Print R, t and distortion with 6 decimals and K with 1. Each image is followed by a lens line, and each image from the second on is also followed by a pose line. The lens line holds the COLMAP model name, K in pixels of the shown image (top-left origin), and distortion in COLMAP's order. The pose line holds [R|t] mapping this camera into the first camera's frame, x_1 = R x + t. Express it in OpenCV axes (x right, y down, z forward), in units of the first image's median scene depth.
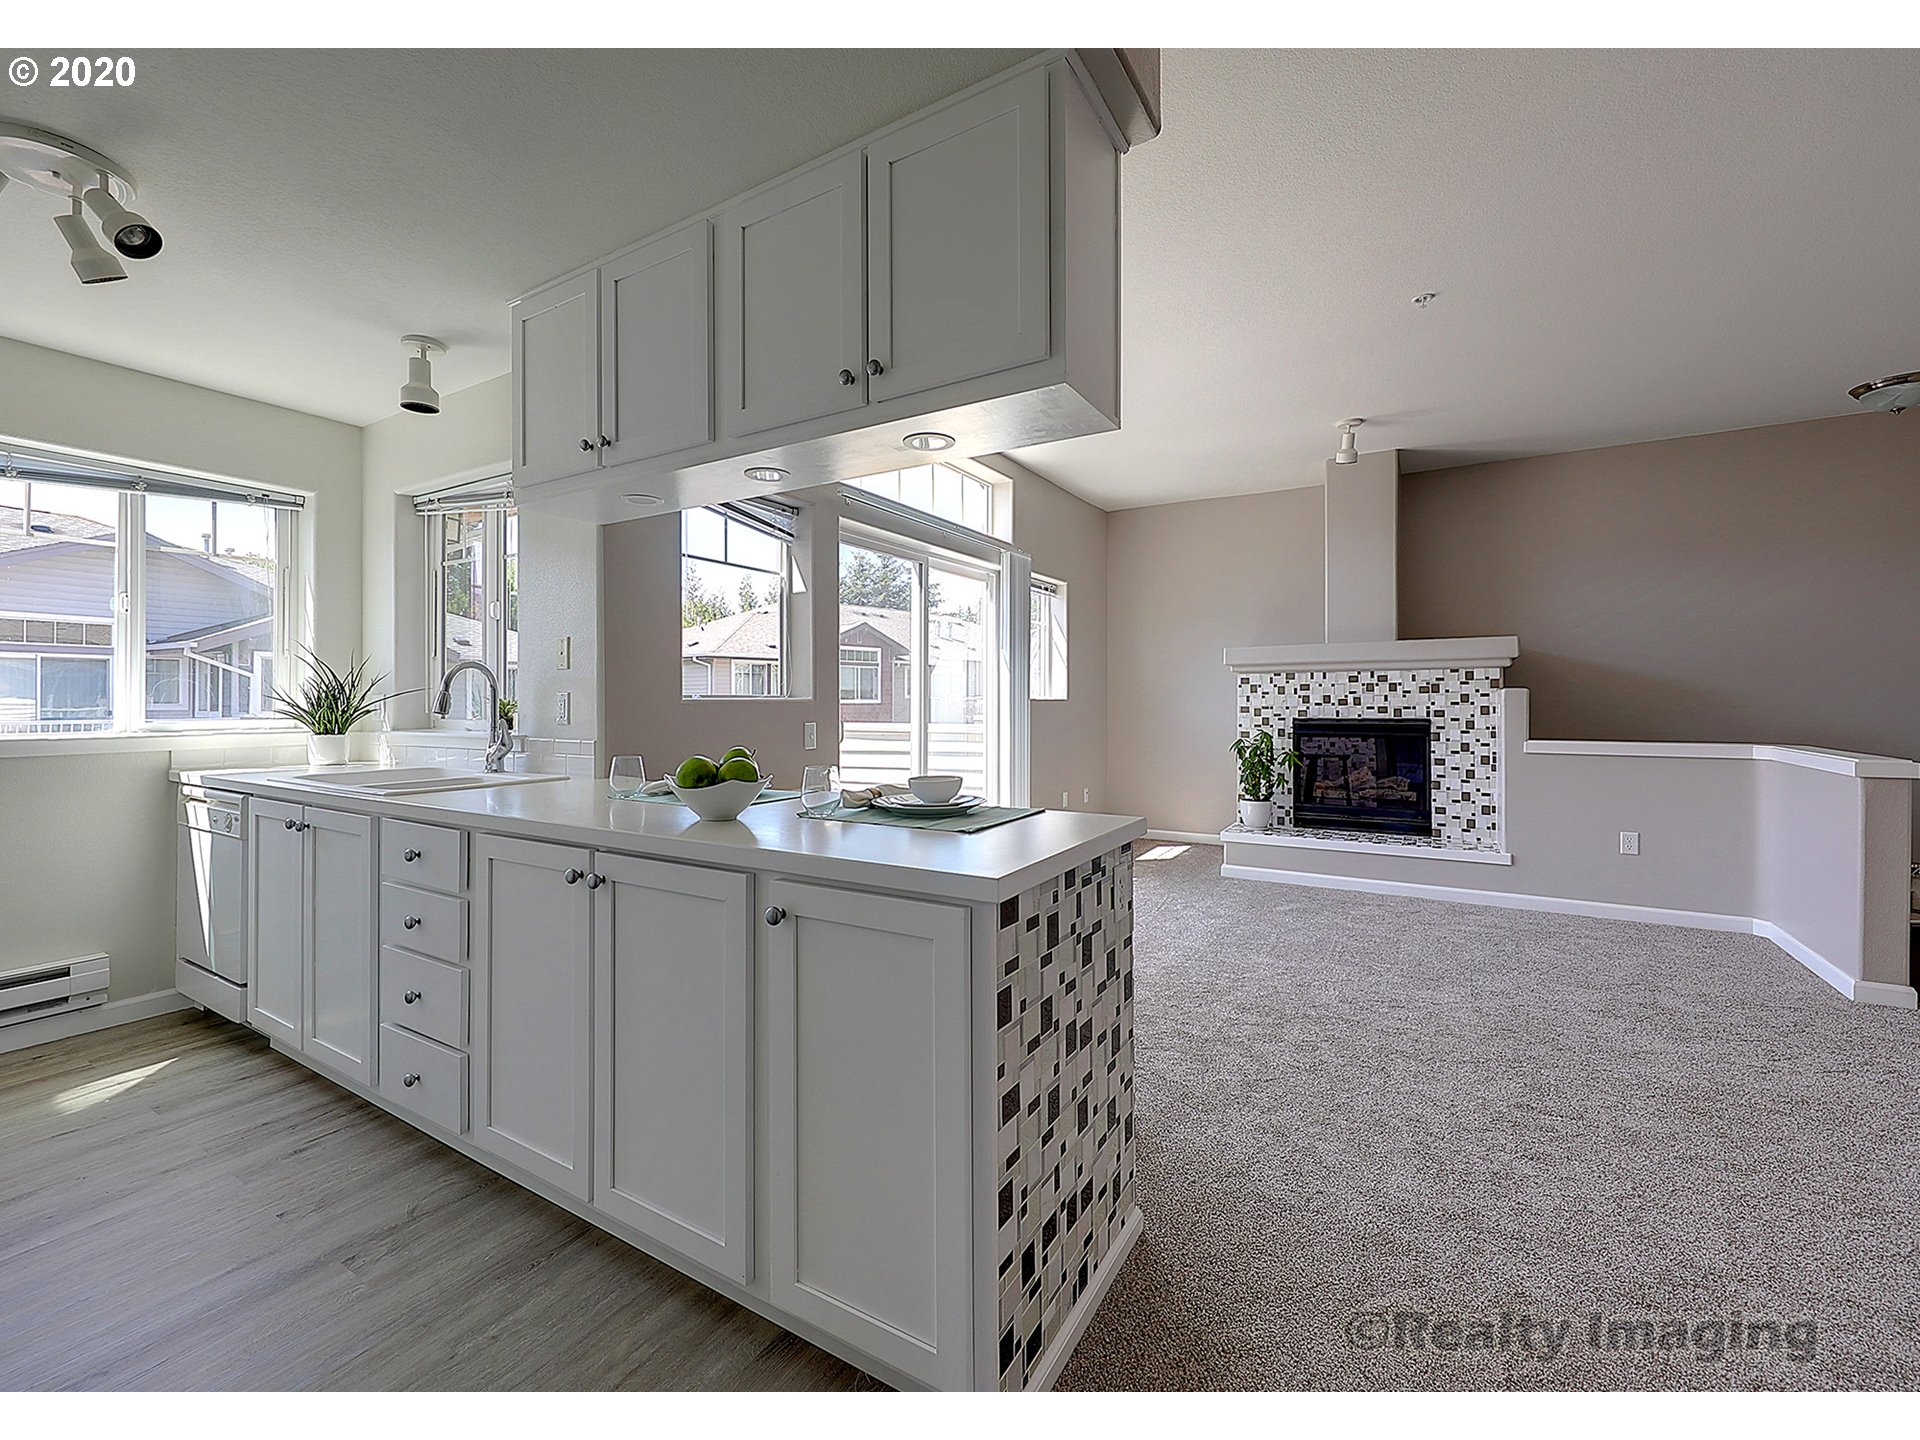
lens RADIAL K [[818.9, 0, 938.6], [0, 818.9, 695.4], [0, 0, 1]] dist [0.000405, -0.000275]
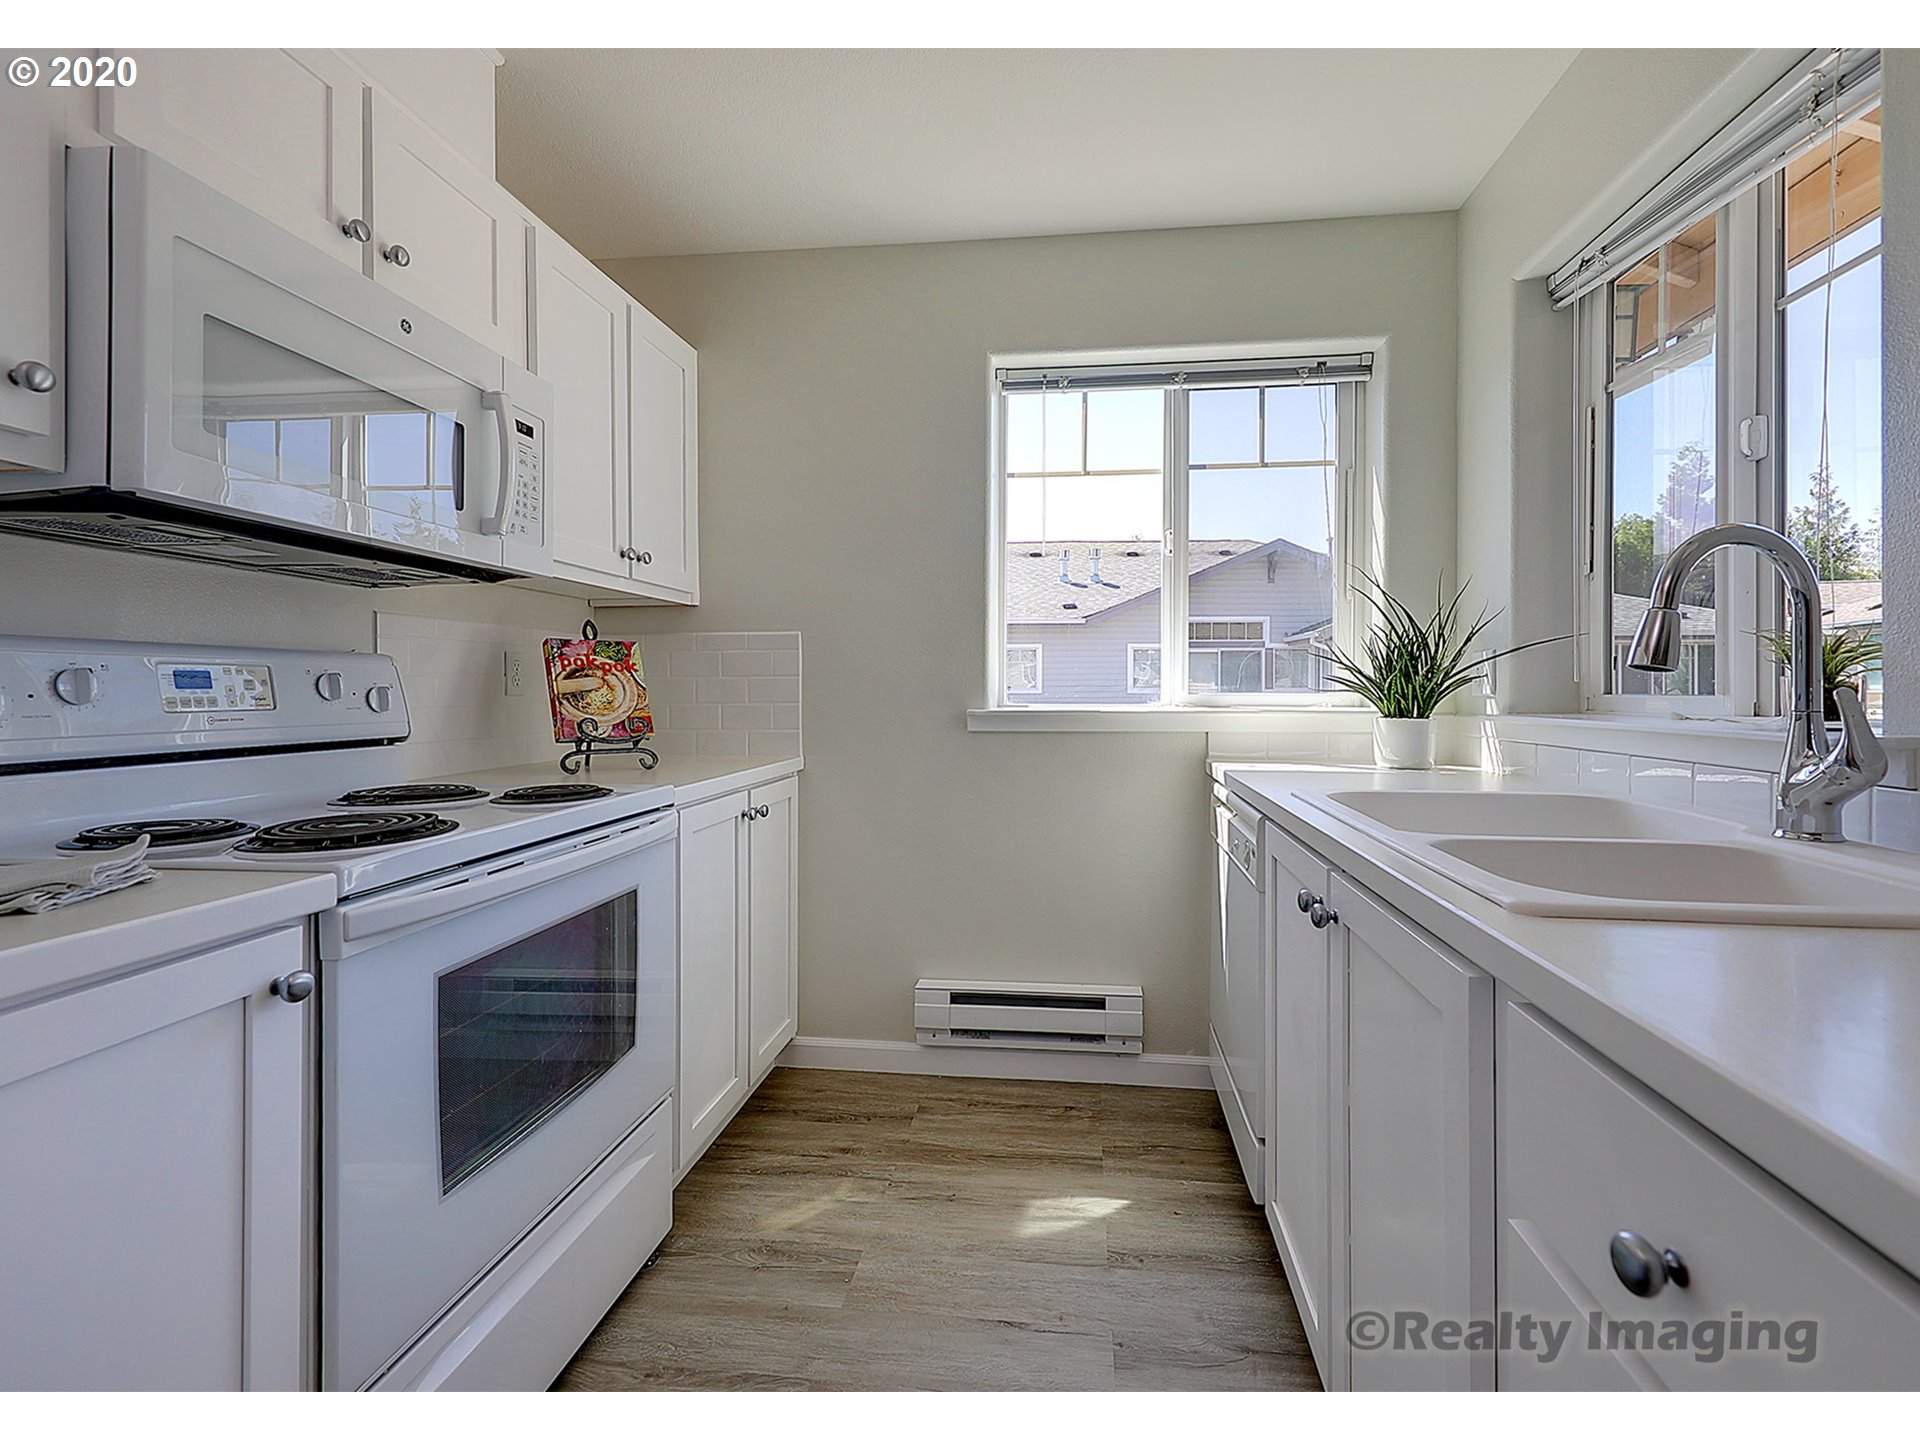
lens RADIAL K [[825.6, 0, 974.7], [0, 825.6, 689.9], [0, 0, 1]] dist [0.008930, -0.000084]
pose [[0.413391, 0.003780, -0.910546, -0.227006], [0.003506, 0.999977, 0.005743, 0.016261], [0.910547, -0.005566, 0.413369, 0.326895]]
